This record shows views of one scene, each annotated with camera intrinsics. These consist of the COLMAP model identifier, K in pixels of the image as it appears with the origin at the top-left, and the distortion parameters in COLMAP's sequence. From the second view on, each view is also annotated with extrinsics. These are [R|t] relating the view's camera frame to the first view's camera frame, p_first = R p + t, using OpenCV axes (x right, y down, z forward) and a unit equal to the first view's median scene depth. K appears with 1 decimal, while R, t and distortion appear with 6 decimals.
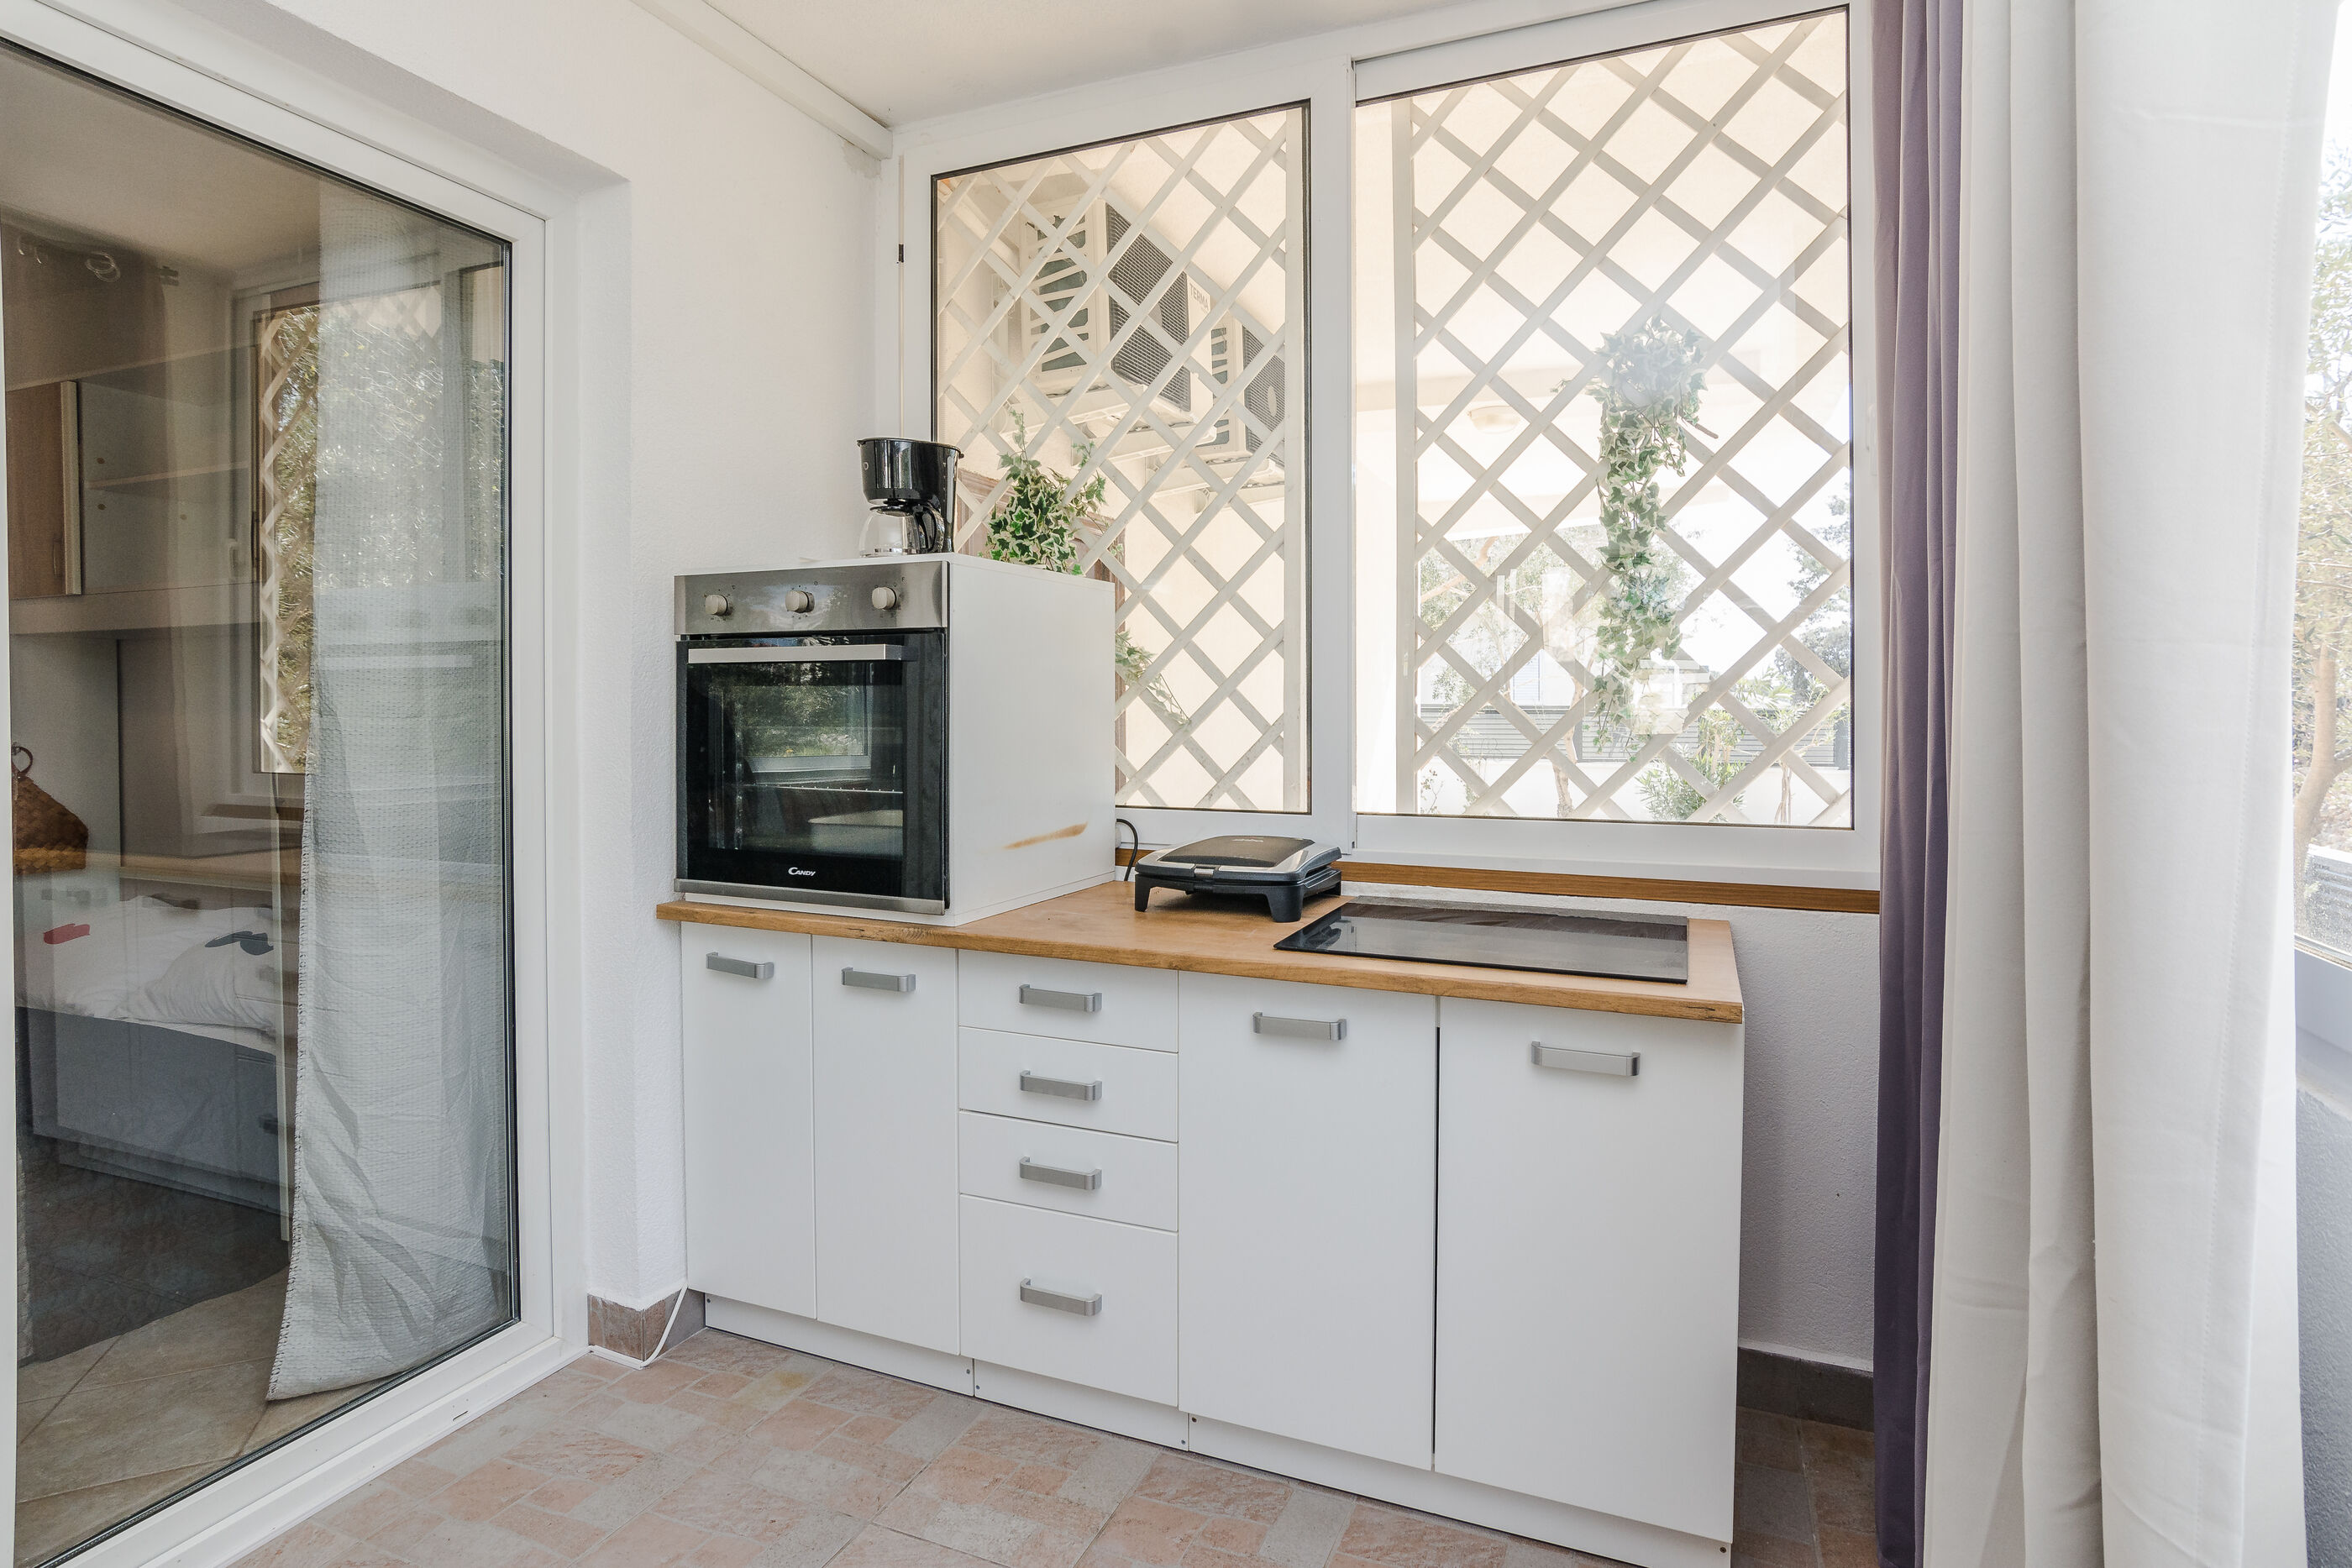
lens RADIAL K [[1218.8, 0, 1160.4], [0, 1218.8, 735.7], [0, 0, 1]] dist [-0.035341, 0.018082]
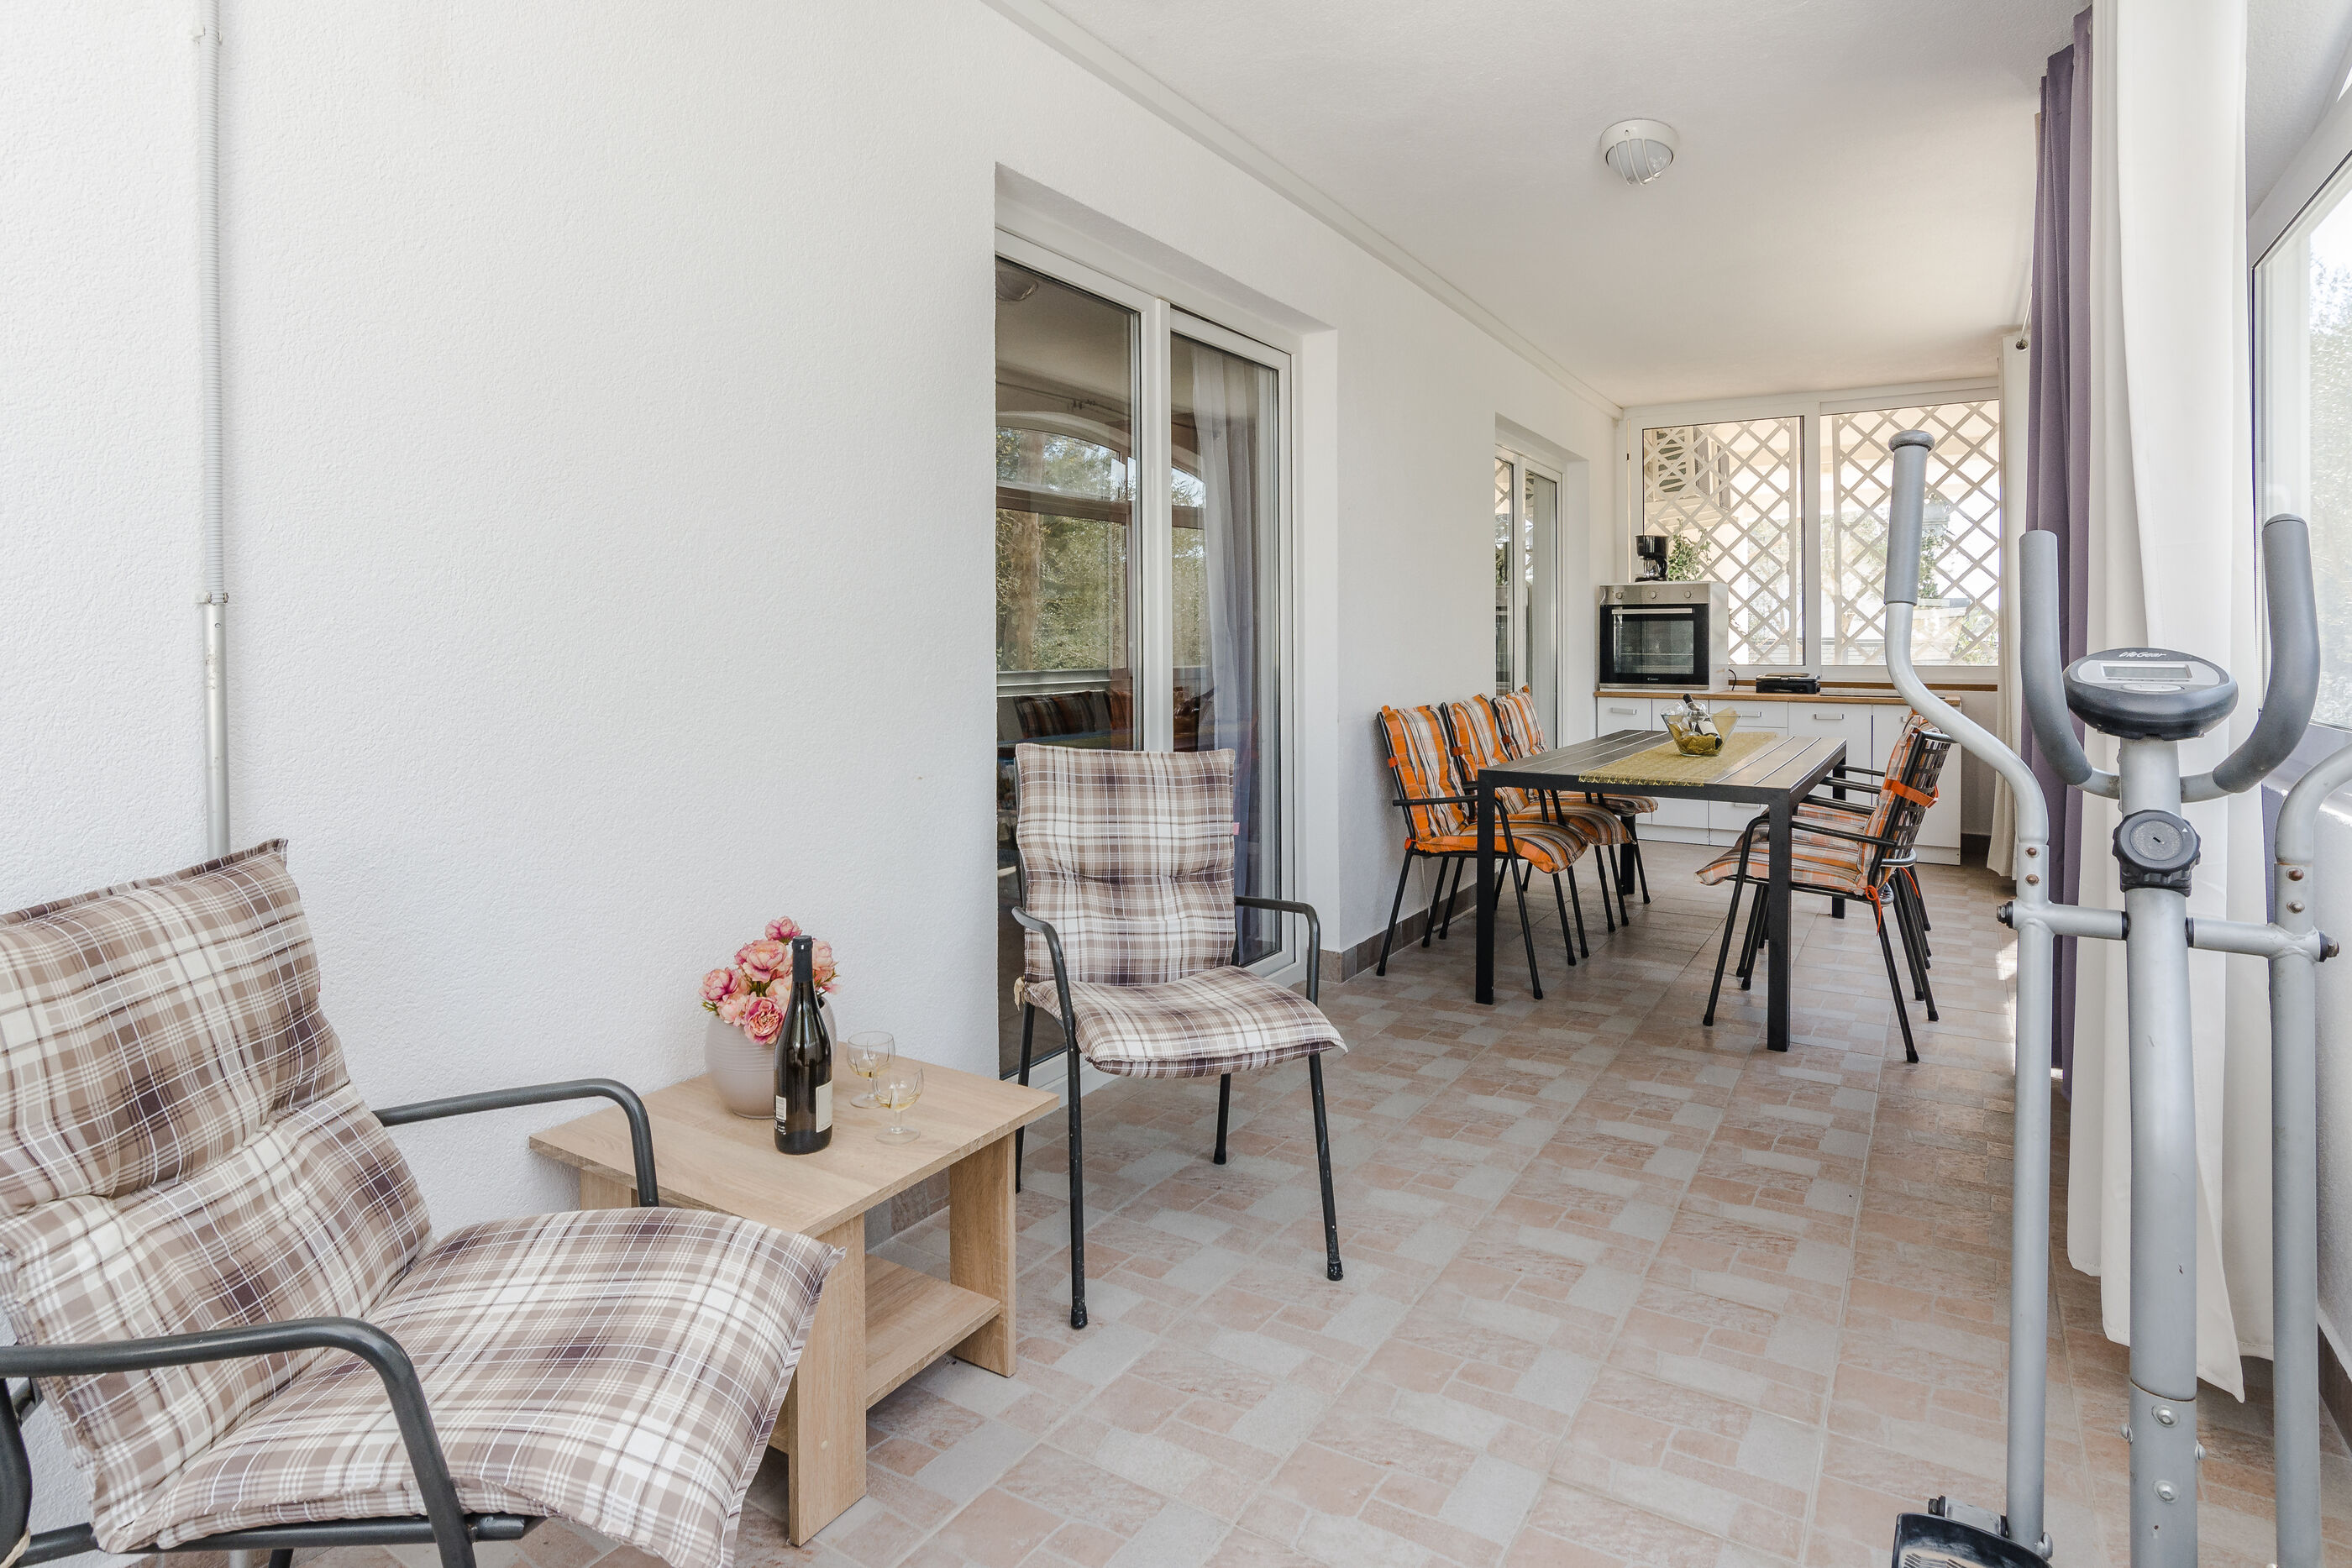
lens RADIAL K [[1218.8, 0, 1204.1], [0, 1218.8, 662.5], [0, 0, 1]] dist [-0.035341, 0.018082]
pose [[0.992019, -0.002069, -0.126073, -0.985780], [0.001111, 0.999970, -0.007672, 0.084162], [0.126085, 0.007471, 0.991991, -2.142790]]
